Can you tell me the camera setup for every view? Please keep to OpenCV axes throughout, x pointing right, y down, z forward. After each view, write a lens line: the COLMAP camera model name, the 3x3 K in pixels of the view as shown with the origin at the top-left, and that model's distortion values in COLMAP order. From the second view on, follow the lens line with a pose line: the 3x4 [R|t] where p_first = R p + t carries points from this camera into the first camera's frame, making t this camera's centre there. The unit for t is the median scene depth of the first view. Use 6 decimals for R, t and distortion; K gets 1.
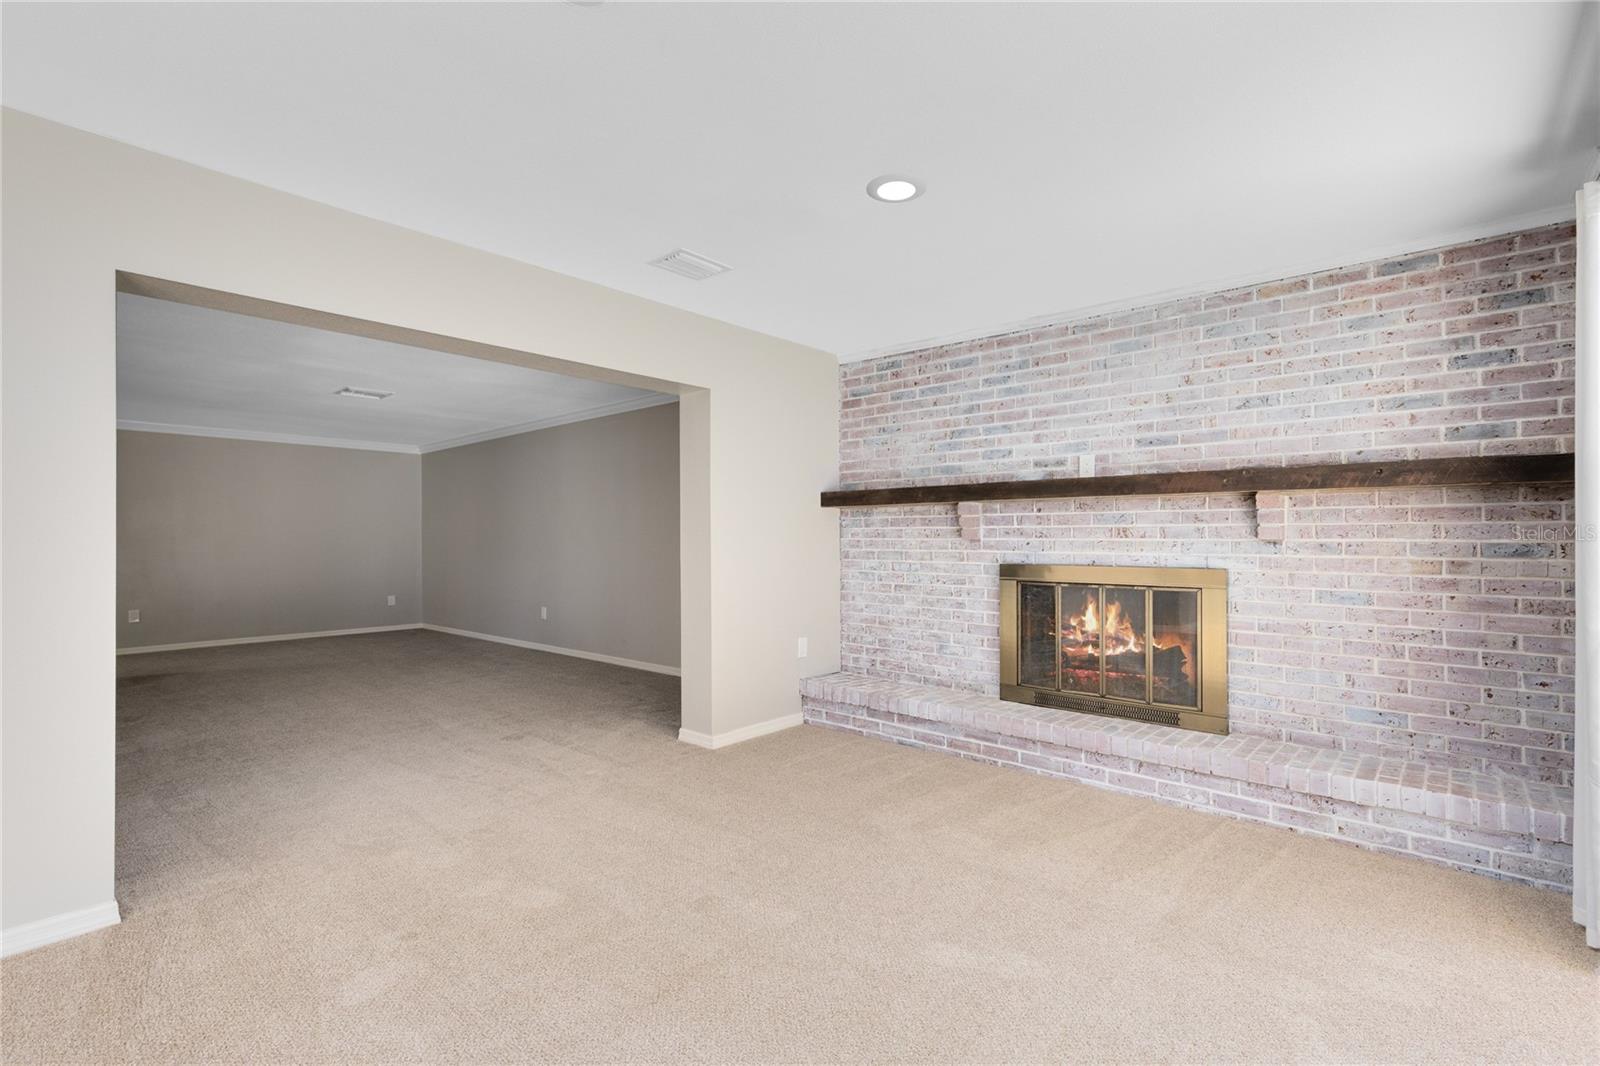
lens RADIAL K [[734.4, 0, 796.8], [0, 734.4, 523.9], [0, 0, 1]] dist [0.001642, -0.000575]
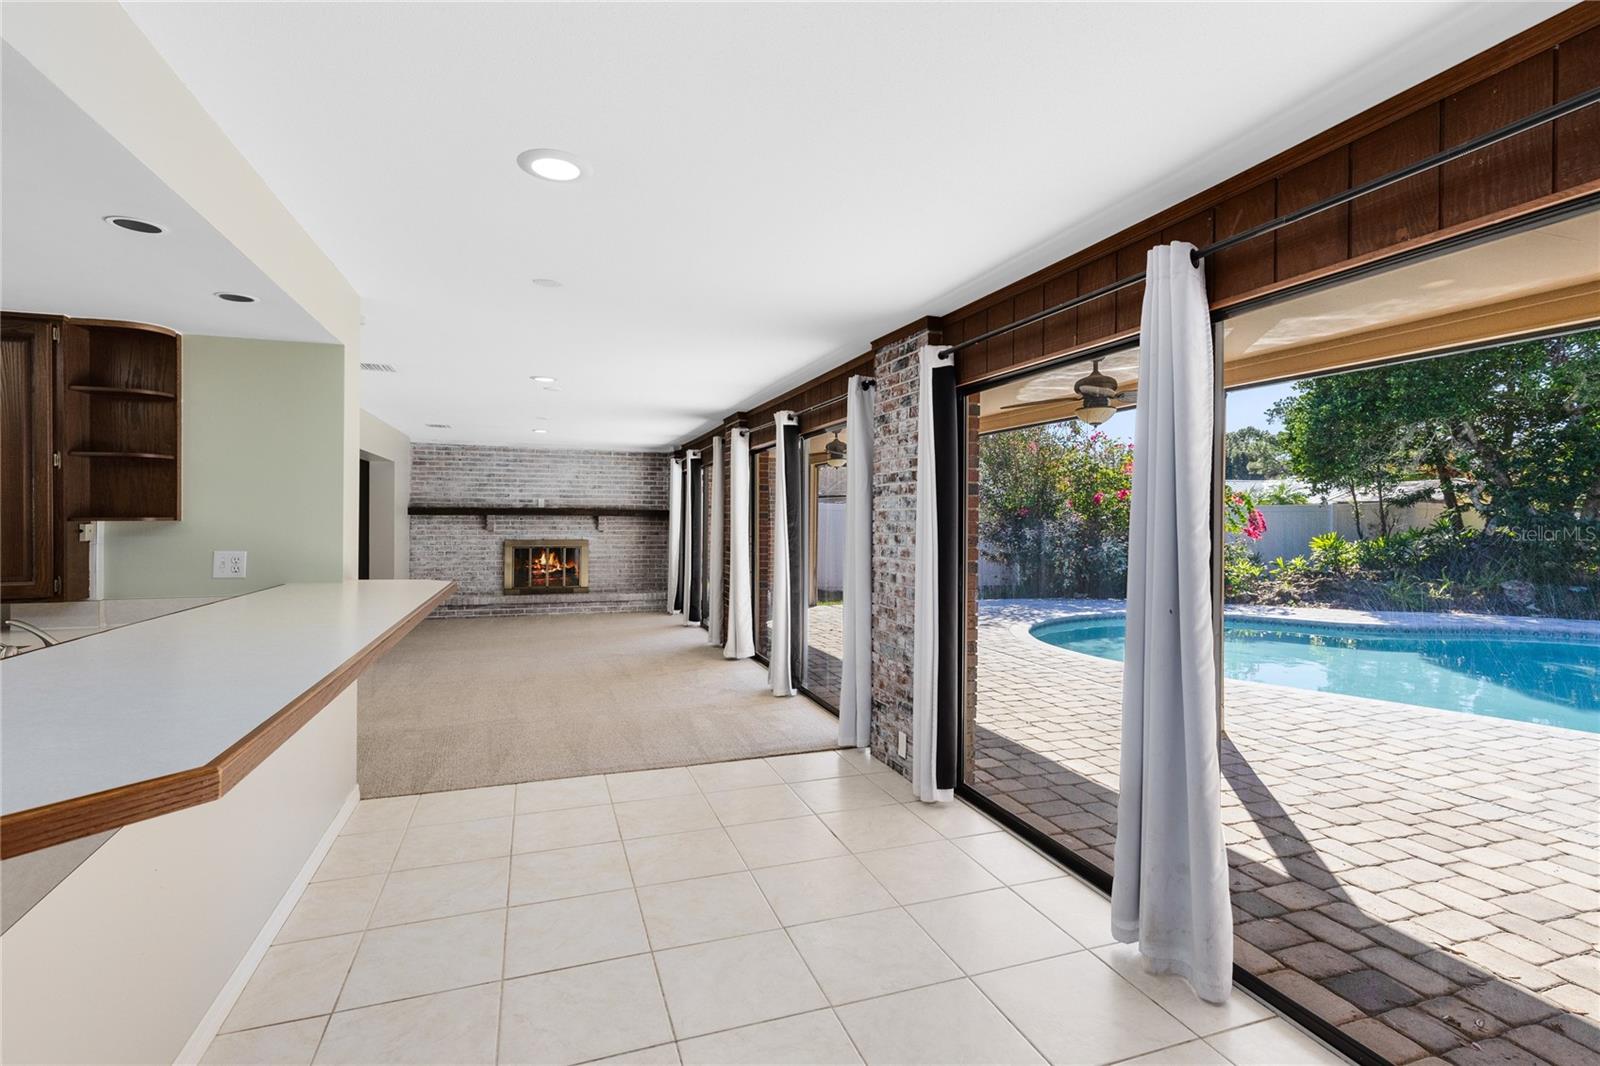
lens RADIAL K [[734.4, 0, 793.5], [0, 734.4, 523.4], [0, 0, 1]] dist [0.001642, -0.000575]
pose [[0.498051, -0.005174, 0.867132, -1.494414], [-0.023890, 0.999521, 0.019685, -0.080839], [-0.866819, -0.030520, 0.497689, -1.157374]]
